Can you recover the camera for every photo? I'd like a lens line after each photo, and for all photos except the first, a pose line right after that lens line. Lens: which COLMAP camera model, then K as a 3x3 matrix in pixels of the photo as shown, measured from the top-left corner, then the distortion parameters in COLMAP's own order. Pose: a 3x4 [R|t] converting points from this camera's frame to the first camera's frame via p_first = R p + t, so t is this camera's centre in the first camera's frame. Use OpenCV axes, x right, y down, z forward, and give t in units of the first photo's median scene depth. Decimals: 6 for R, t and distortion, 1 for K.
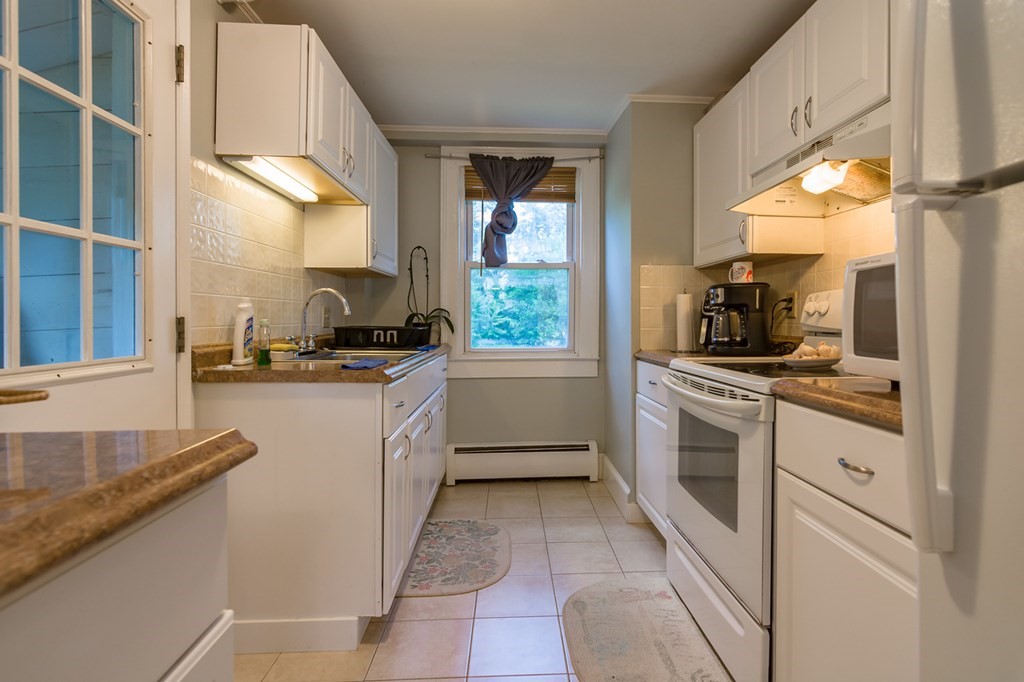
lens RADIAL K [[522.6, 0, 512.0], [0, 522.6, 341.0], [0, 0, 1]] dist [0.000952, 0.000095]
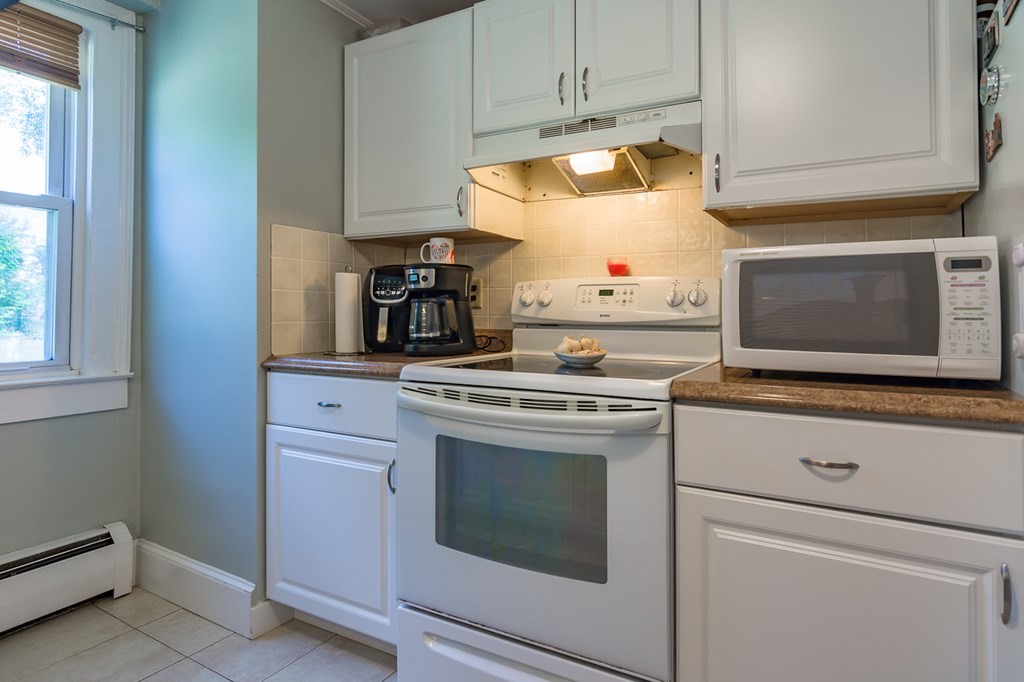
lens RADIAL K [[538.1, 0, 513.5], [0, 538.1, 312.4], [0, 0, 1]] dist [0.001557, 0.000716]
pose [[0.461245, 0.002760, 0.887268, -0.247745], [0.028569, 0.999430, -0.017961, -0.018922], [-0.886813, 0.033633, 0.460904, 0.529066]]
